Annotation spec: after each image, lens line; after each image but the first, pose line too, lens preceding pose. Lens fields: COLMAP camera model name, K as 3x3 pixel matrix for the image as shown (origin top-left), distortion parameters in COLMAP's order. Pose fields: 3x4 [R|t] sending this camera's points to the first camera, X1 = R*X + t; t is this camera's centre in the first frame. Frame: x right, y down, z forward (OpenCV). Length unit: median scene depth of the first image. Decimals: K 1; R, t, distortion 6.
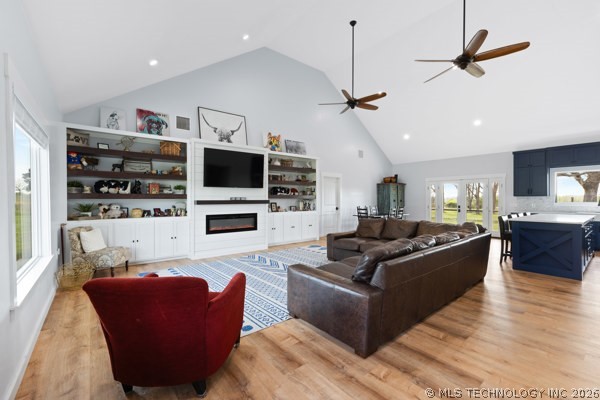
lens RADIAL K [[257.5, 0, 300.7], [0, 257.5, 200.6], [0, 0, 1]] dist [0.010500, -0.002819]
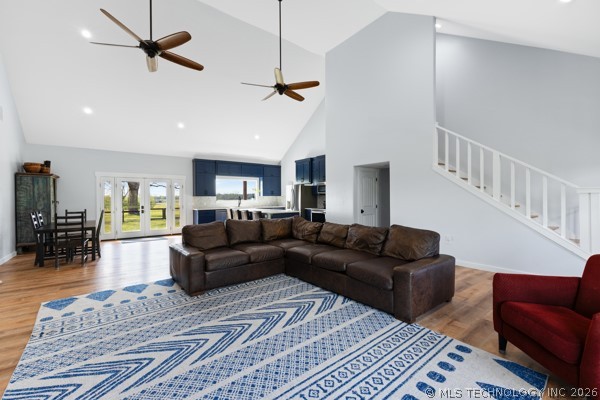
lens RADIAL K [[257.5, 0, 301.1], [0, 257.5, 197.9], [0, 0, 1]] dist [0.010500, -0.002819]
pose [[0.020803, -0.000739, 0.999783, -0.453521], [0.011491, 0.999934, 0.000500, -0.005458], [-0.999718, 0.011478, 0.020810, 0.636750]]
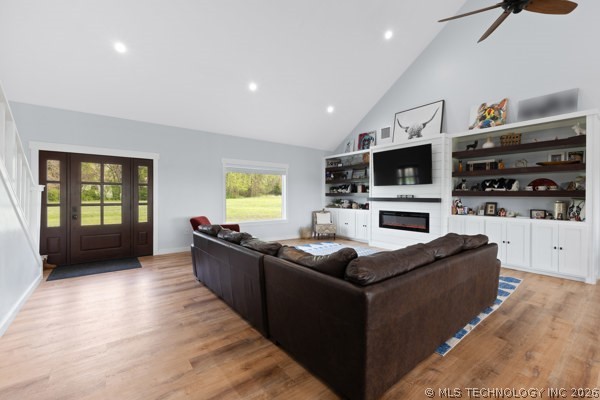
lens RADIAL K [[257.5, 0, 300.2], [0, 257.5, 198.9], [0, 0, 1]] dist [0.010500, -0.002819]
pose [[-0.027143, 0.011341, -0.999567, 0.733435], [-0.011973, 0.999860, 0.011670, -0.003941], [0.999560, 0.012285, -0.027003, 0.624941]]
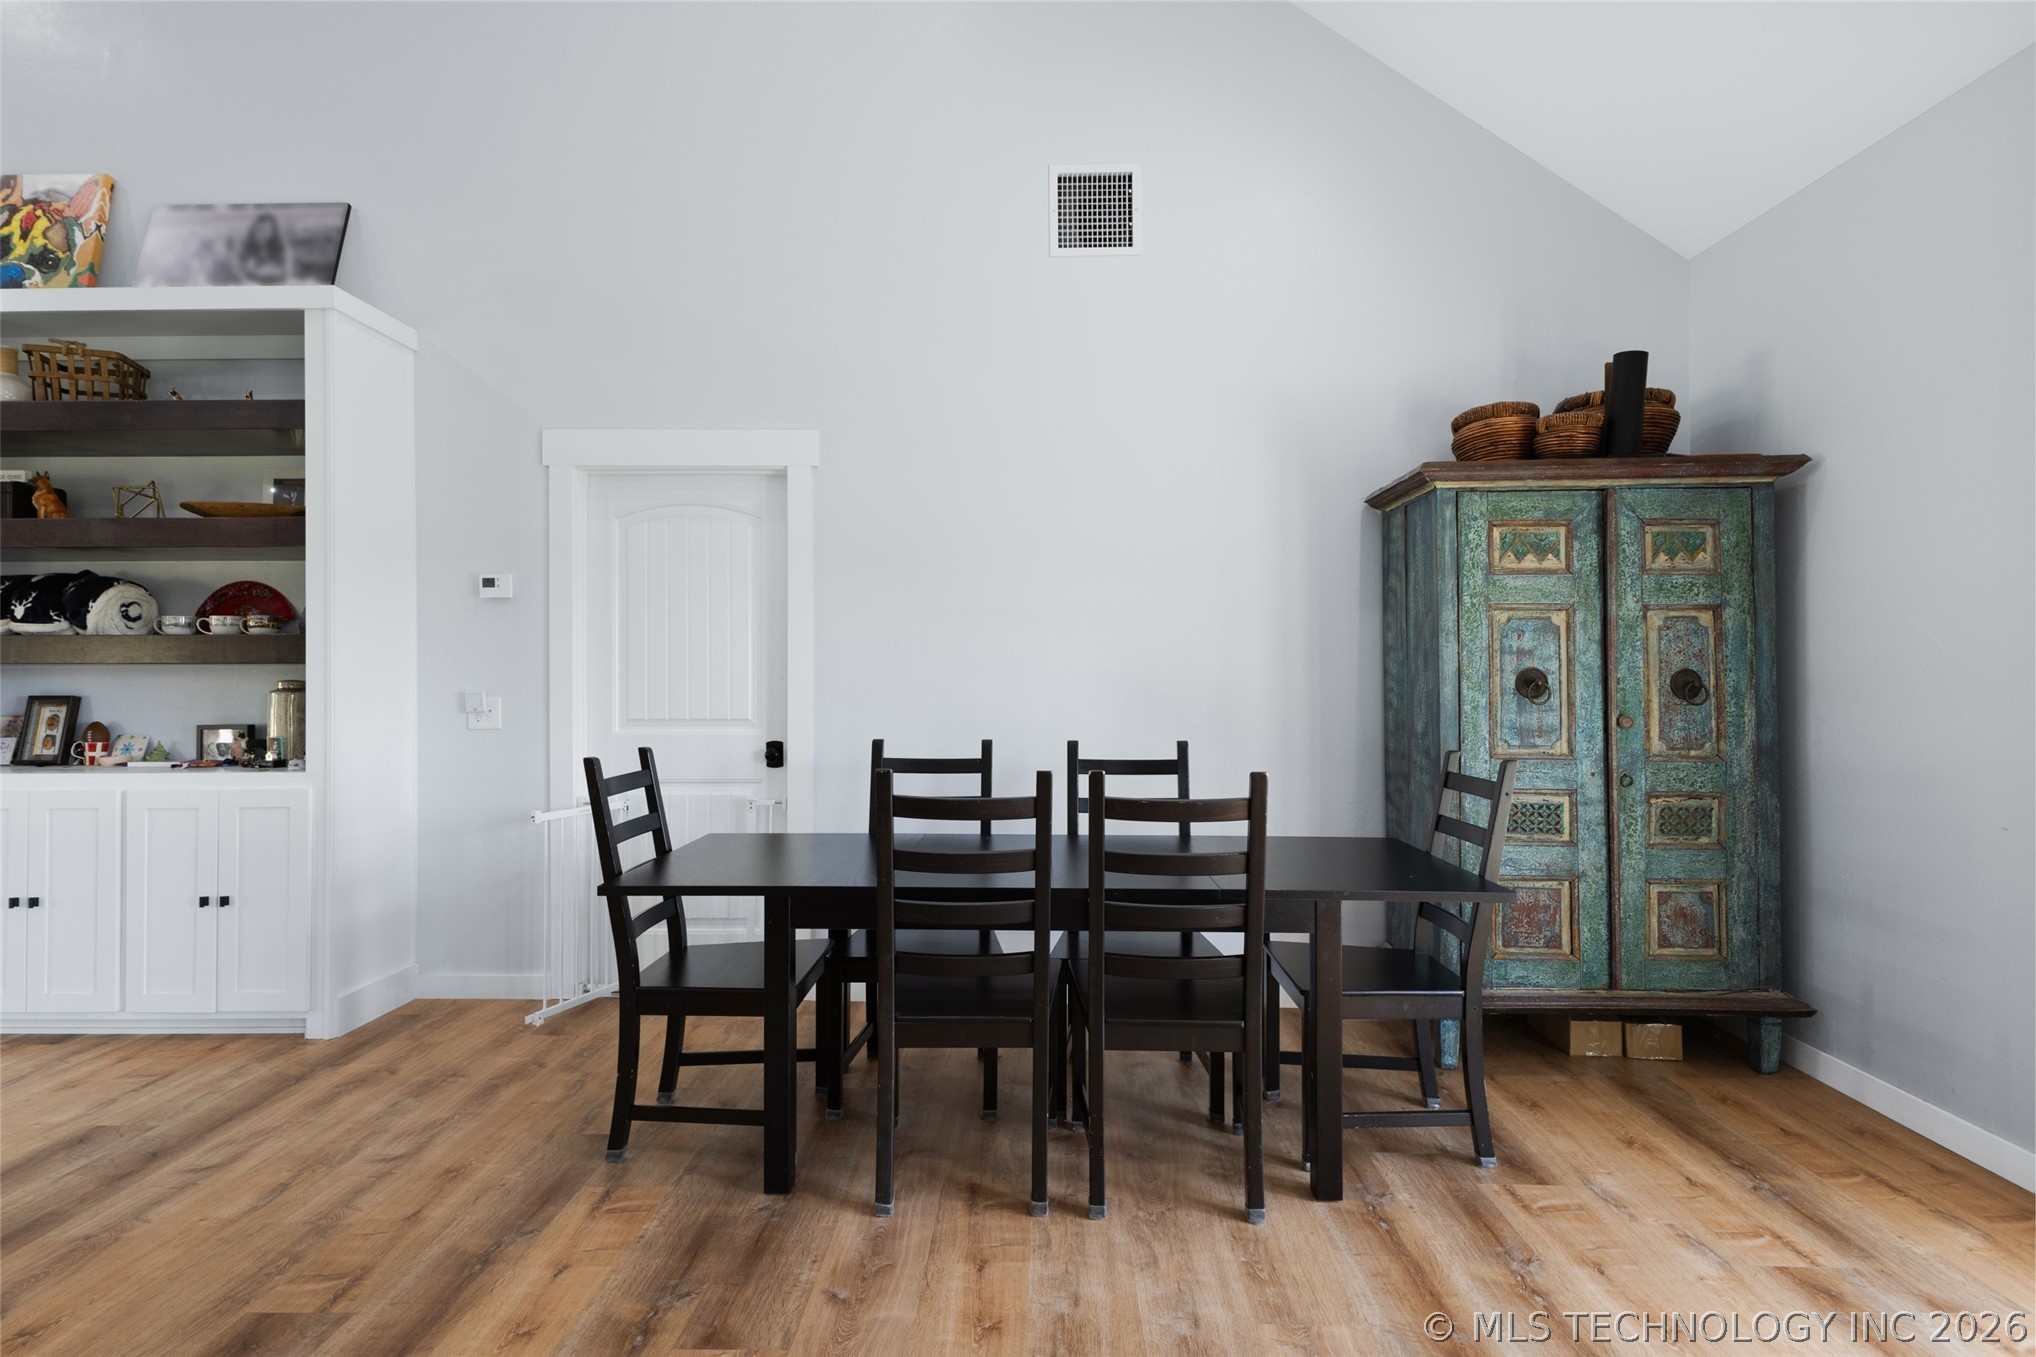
lens RADIAL K [[1027.6, 0, 1039.4], [0, 1027.6, 667.9], [0, 0, 1]] dist [0.019847, -0.004626]
pose [[0.763186, -0.008737, -0.646119, 0.771339], [-0.000974, 0.999892, -0.014671, 0.001360], [0.646178, 0.011826, 0.763095, 1.127426]]
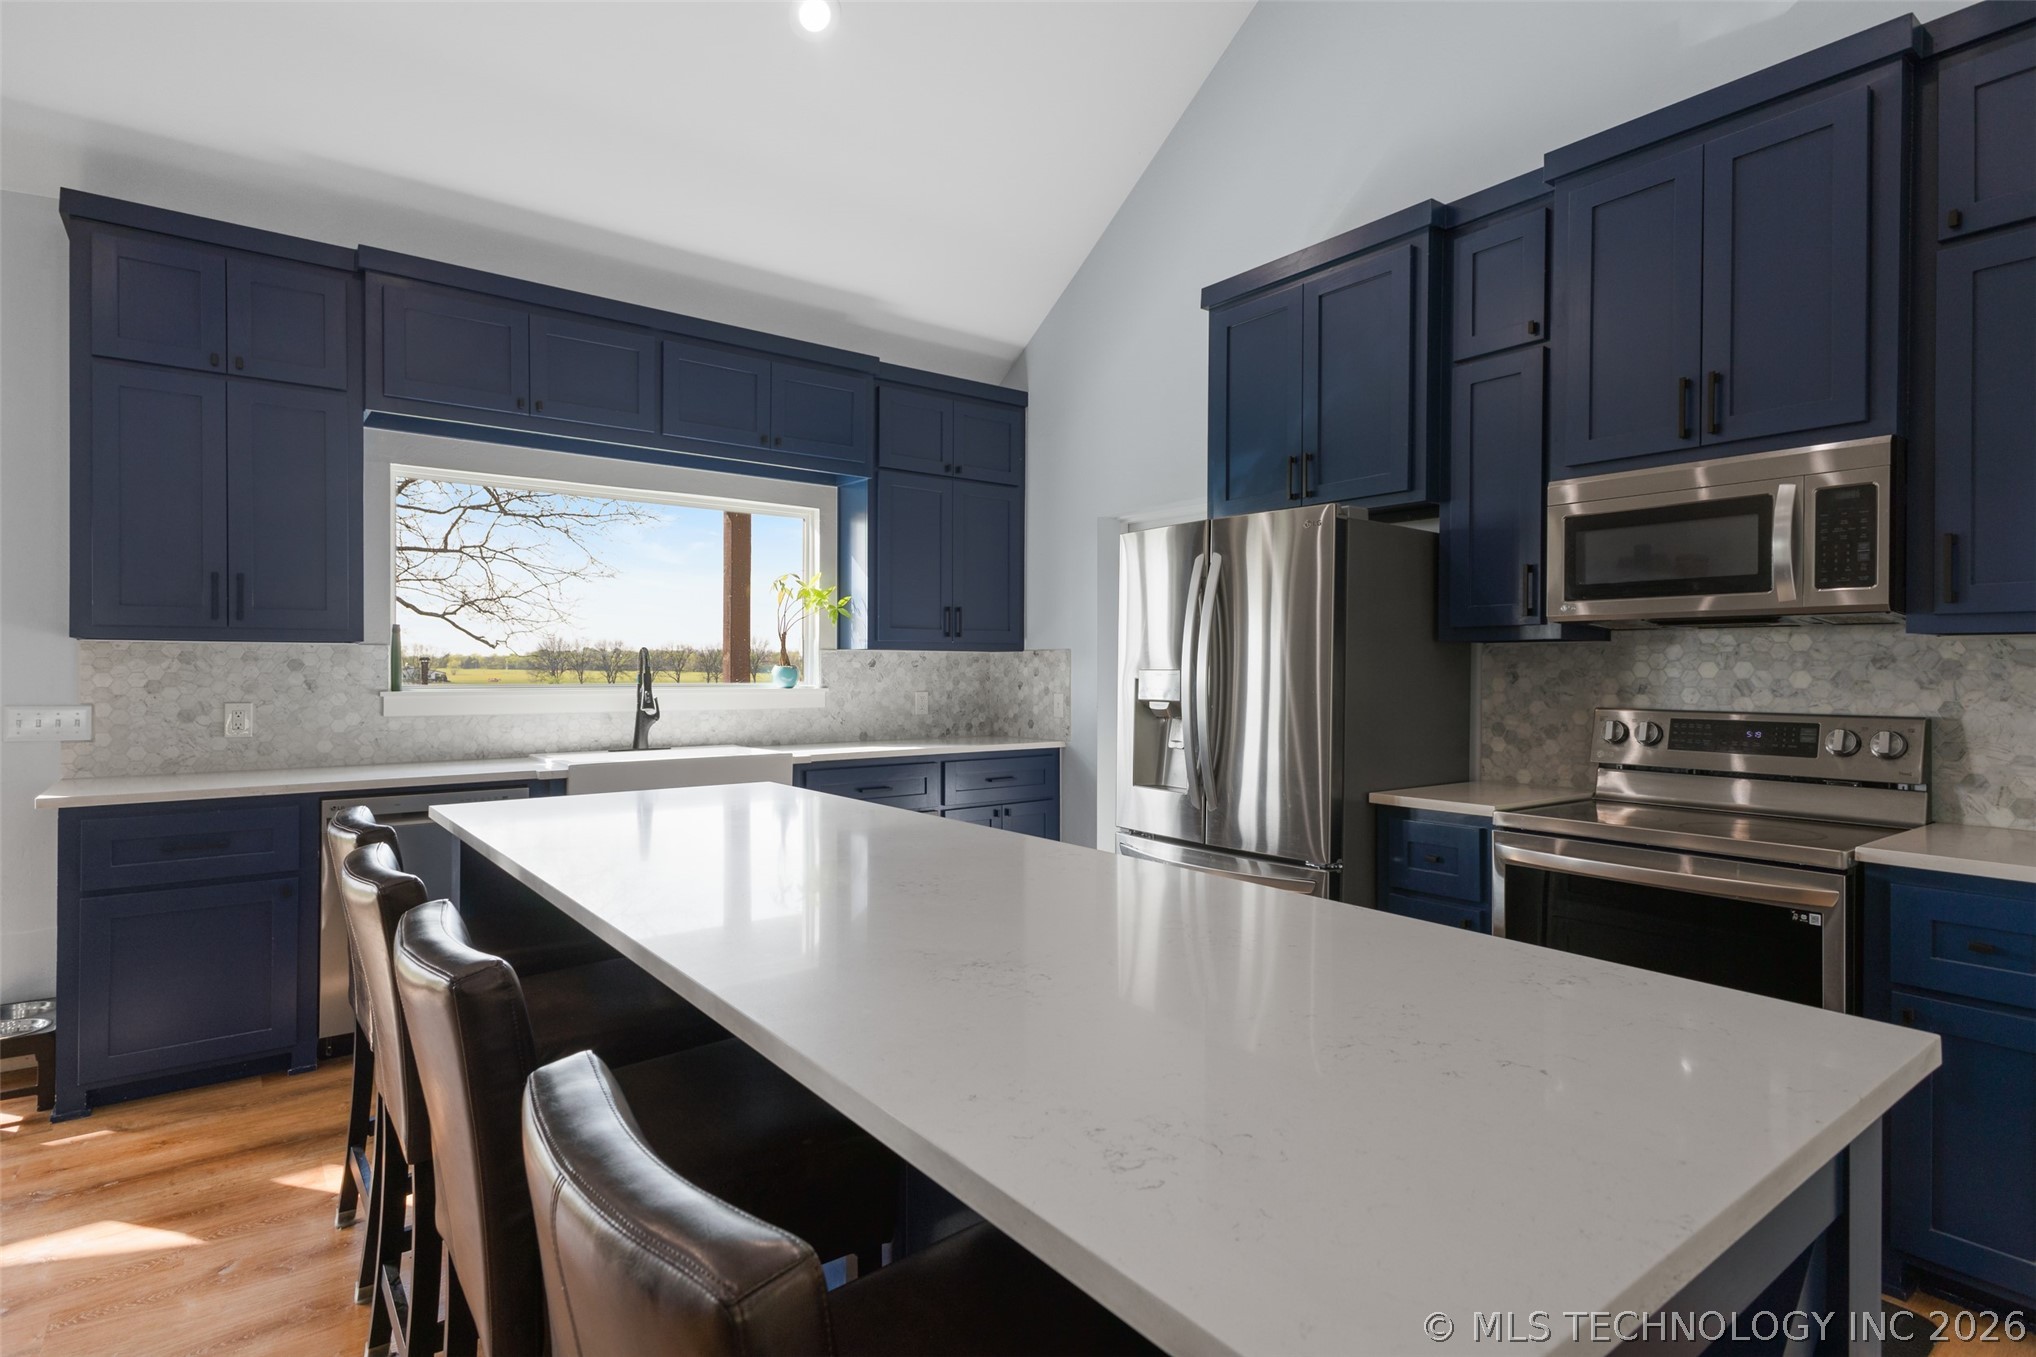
lens RADIAL K [[1027.6, 0, 1013.6], [0, 1027.6, 669.2], [0, 0, 1]] dist [0.019847, -0.004626]
pose [[0.020995, 0.000919, 0.999779, 0.555836], [0.000702, 0.999999, -0.000934, -0.005027], [-0.999779, 0.000722, 0.020994, 0.812768]]
